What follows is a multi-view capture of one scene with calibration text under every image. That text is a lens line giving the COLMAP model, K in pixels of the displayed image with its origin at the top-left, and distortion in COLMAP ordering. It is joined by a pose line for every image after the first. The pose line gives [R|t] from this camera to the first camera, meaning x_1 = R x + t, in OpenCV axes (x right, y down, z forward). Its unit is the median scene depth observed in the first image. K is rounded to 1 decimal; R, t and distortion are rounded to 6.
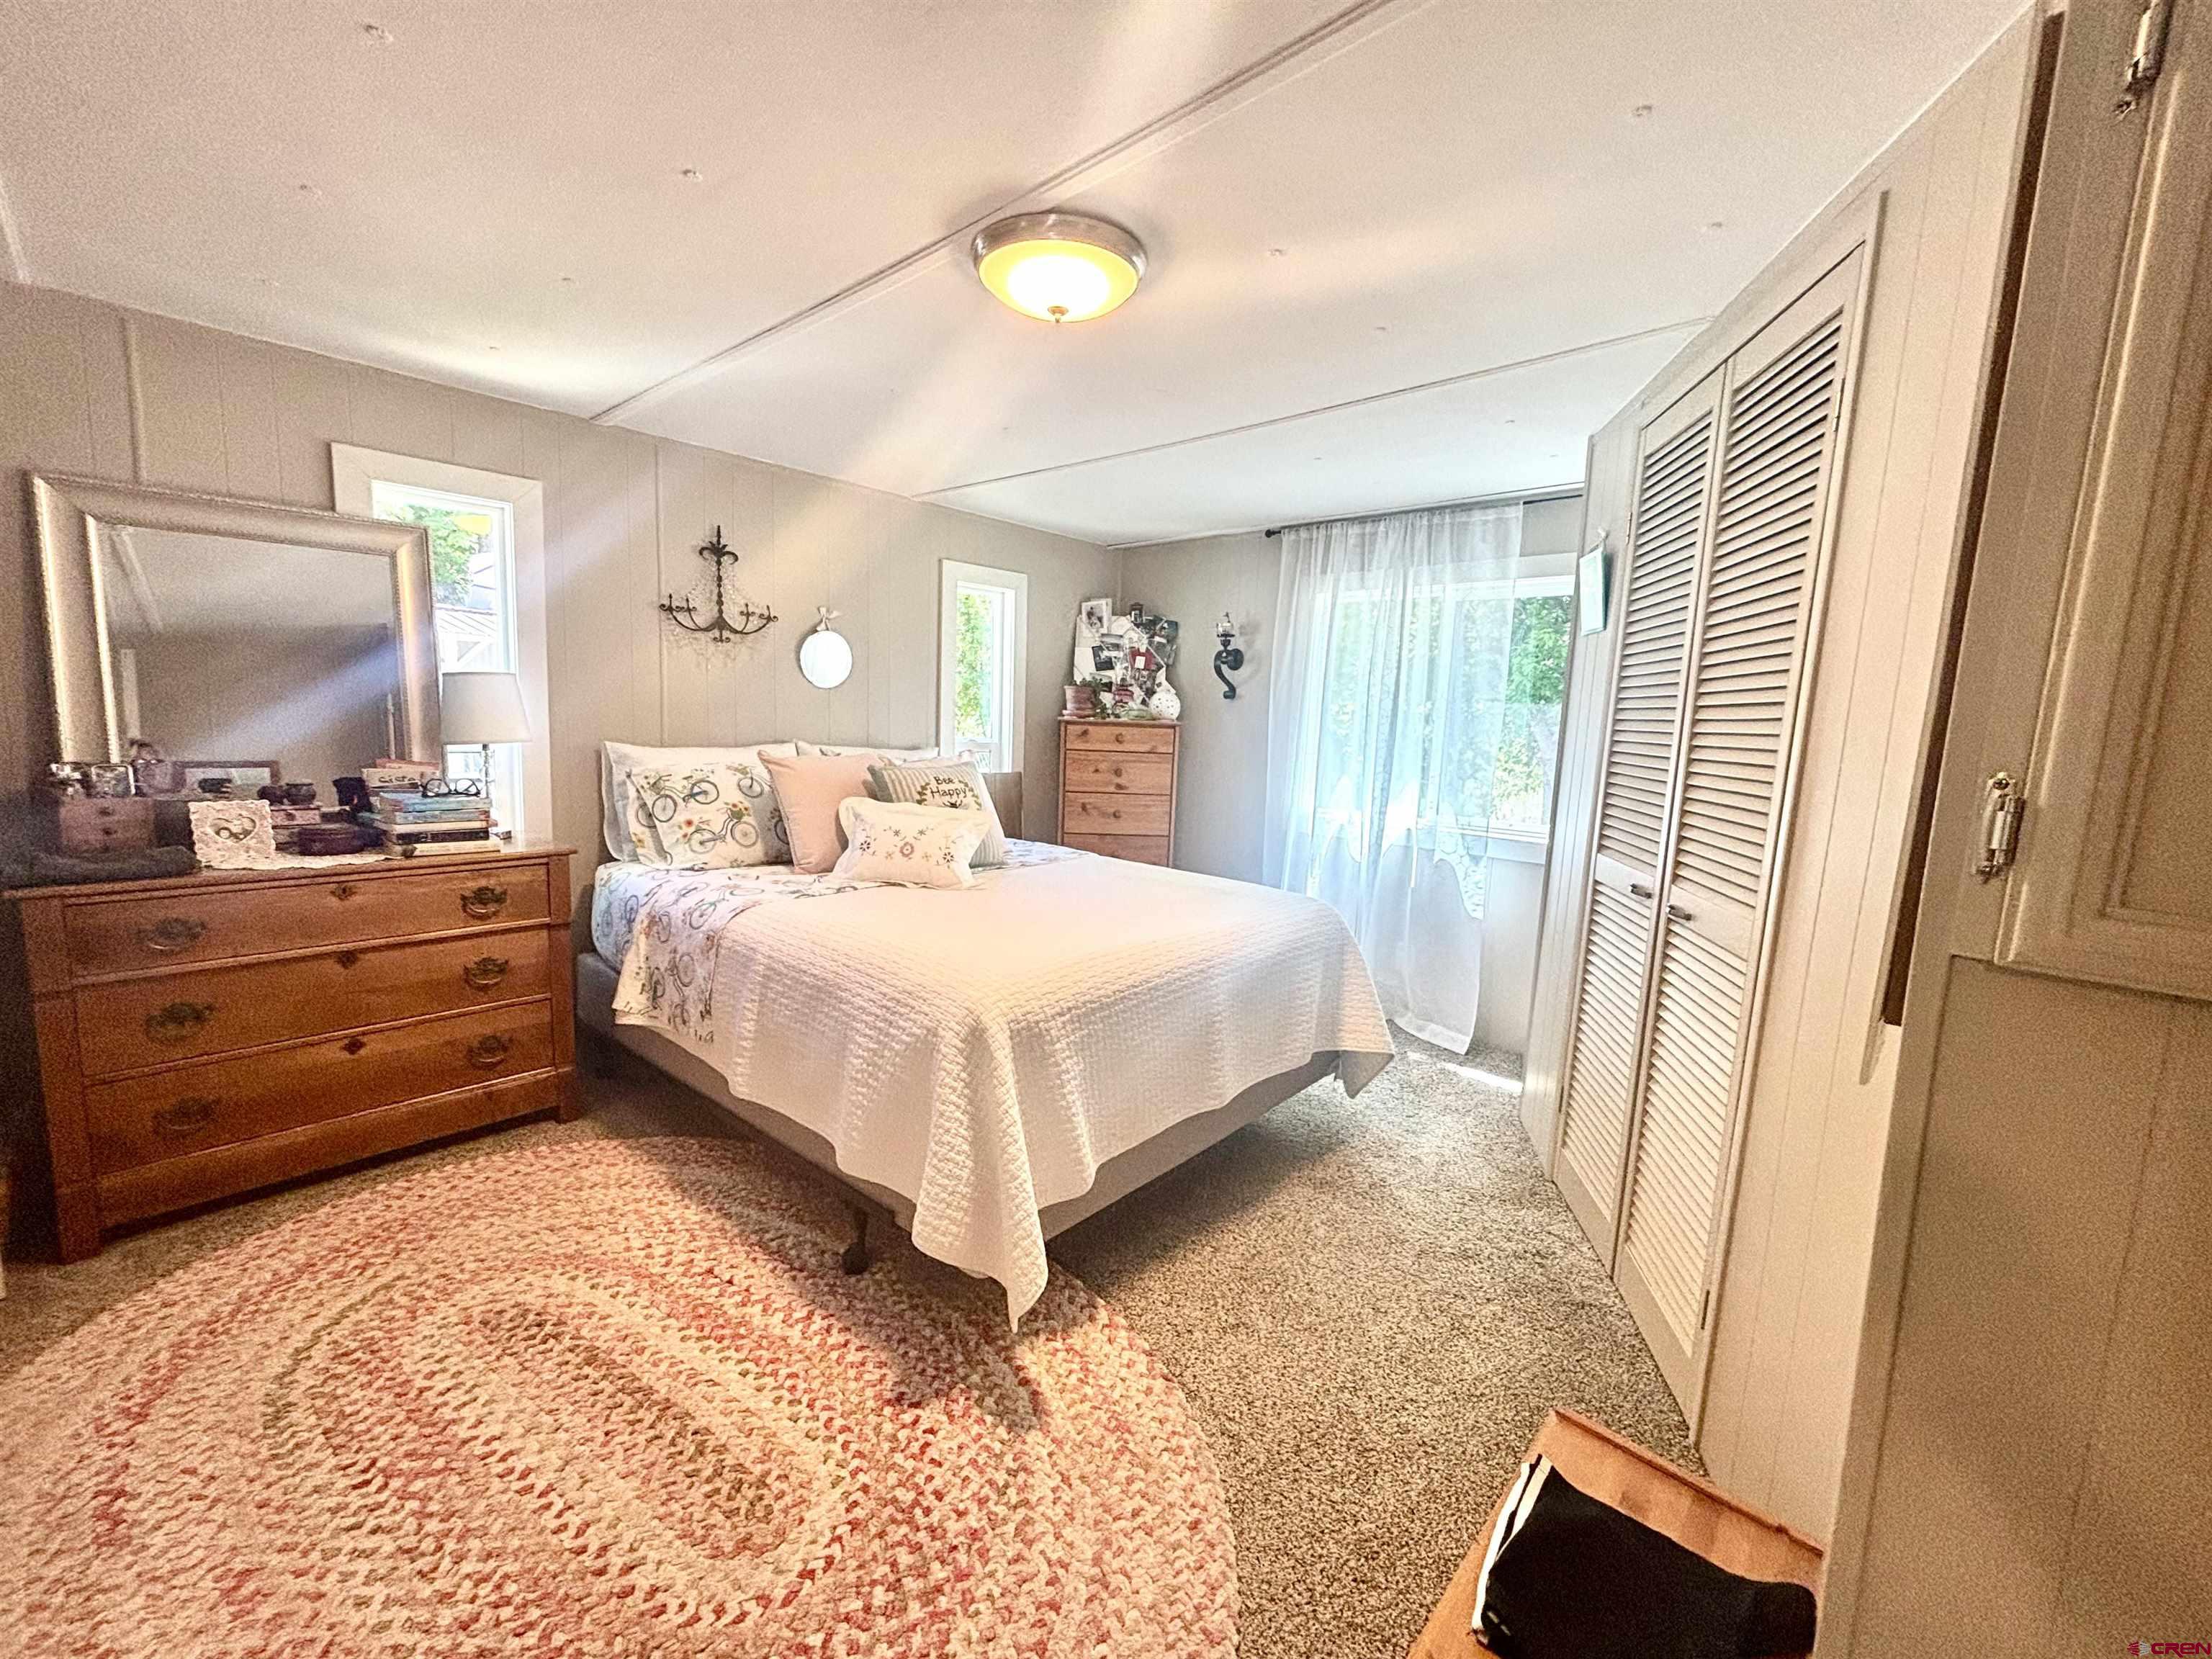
lens RADIAL K [[883.6, 0, 1104.3], [0, 883.6, 840.3], [0, 0, 1]] dist [-0.001643, -0.000105]
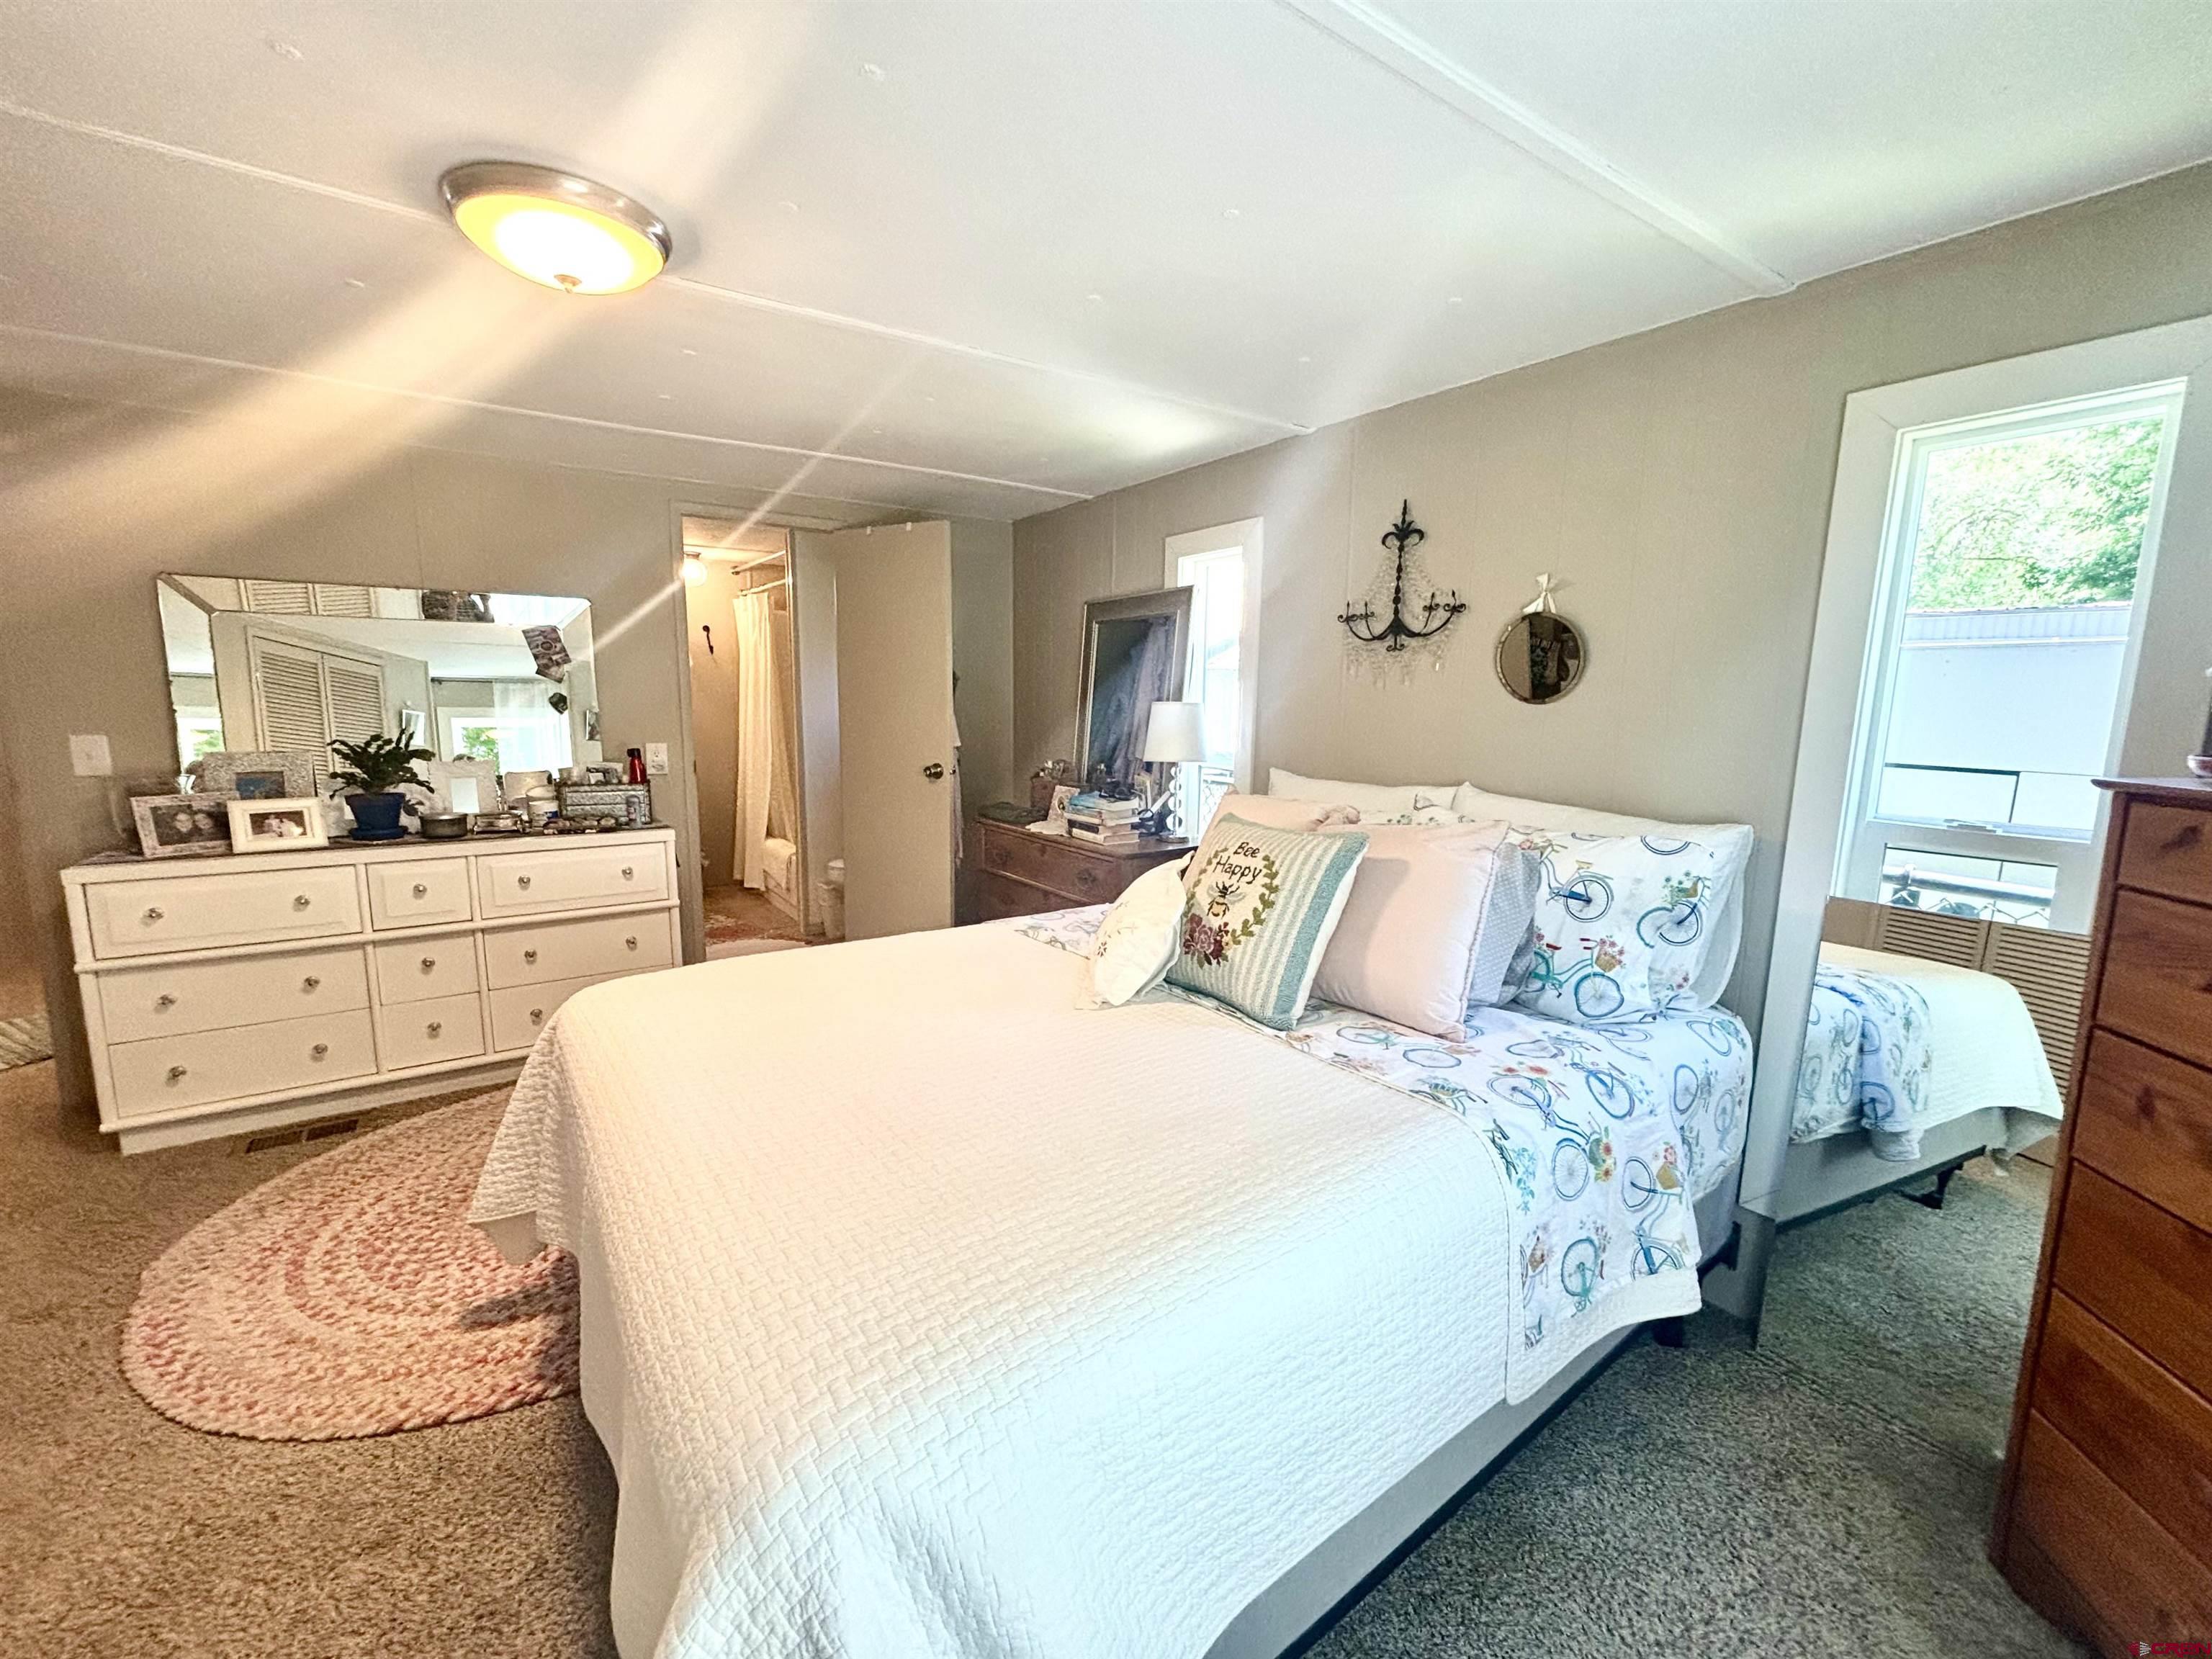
lens RADIAL K [[888.7, 0, 1102.9], [0, 888.7, 824.1], [0, 0, 1]] dist [0.002449, 0.000087]
pose [[-0.226654, 0.095753, -0.969257, 0.401988], [-0.158895, 0.978188, 0.133792, -0.140192], [0.960927, 0.184334, -0.206496, 0.952021]]
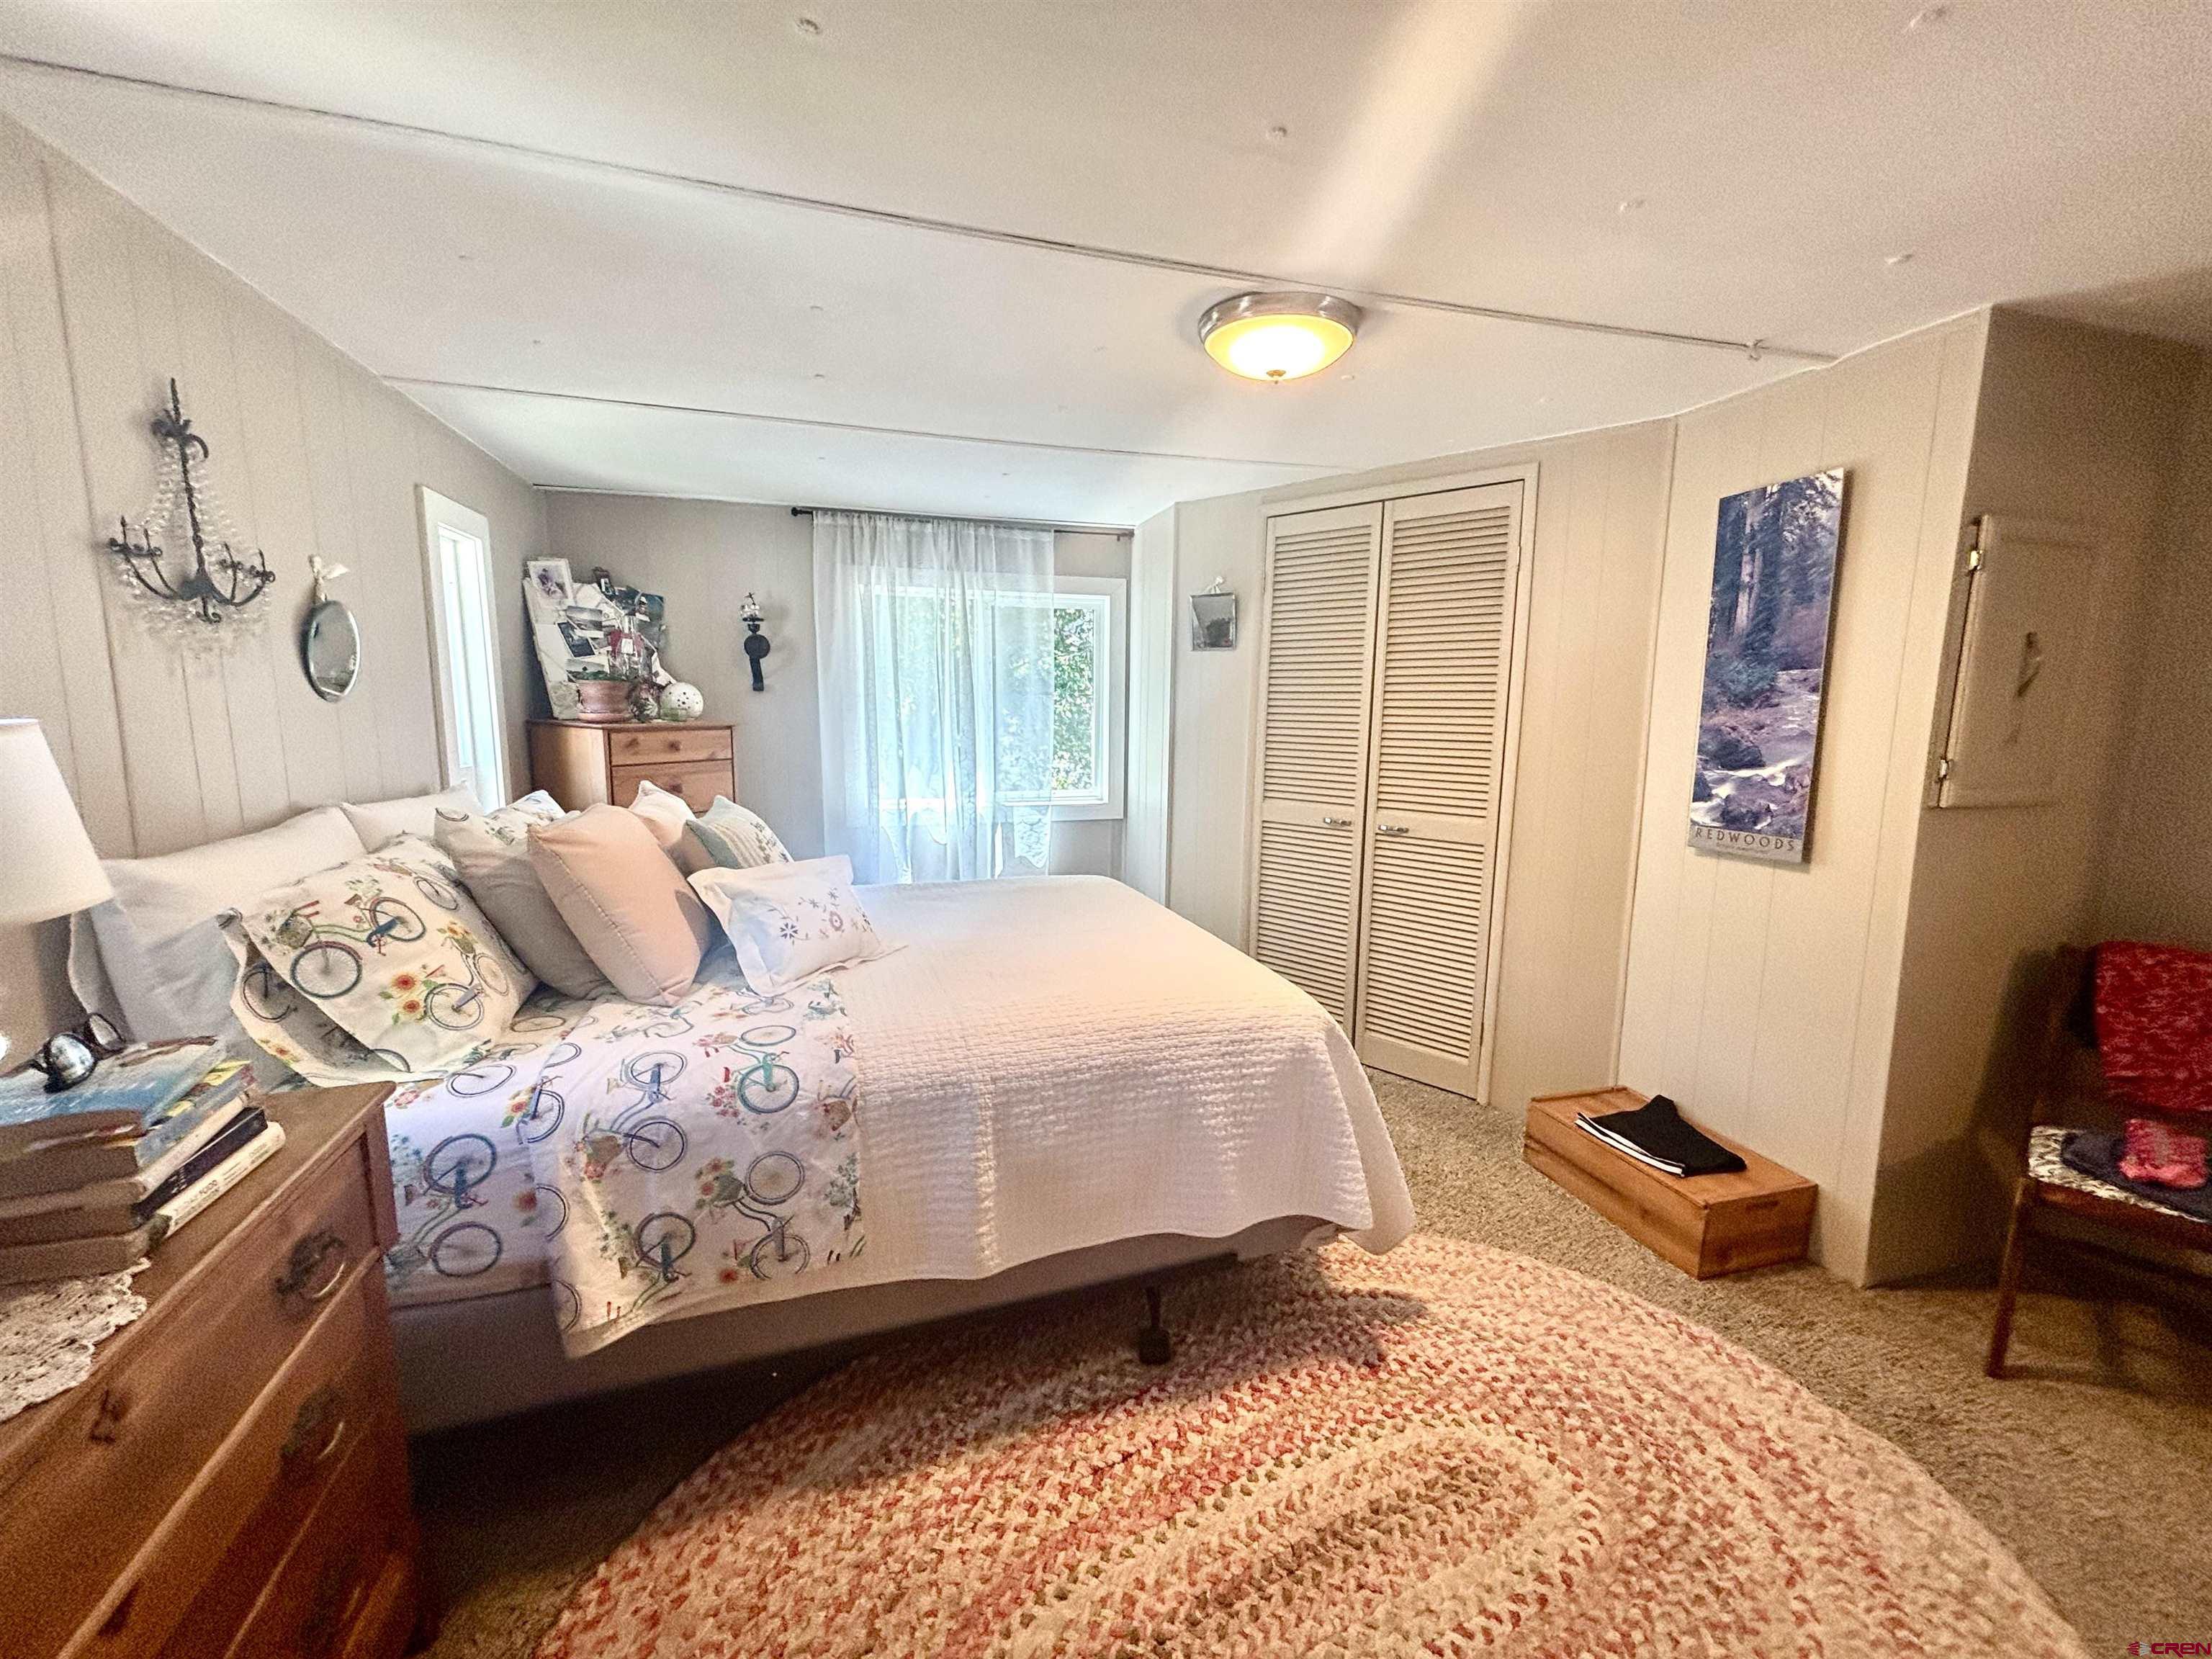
lens RADIAL K [[888.7, 0, 1102.9], [0, 888.7, 824.1], [0, 0, 1]] dist [0.002449, 0.000087]
pose [[0.509649, -0.155817, 0.846156, -0.623447], [0.128380, 0.986227, 0.104286, -0.102790], [-0.850751, 0.055480, 0.522633, 0.328188]]
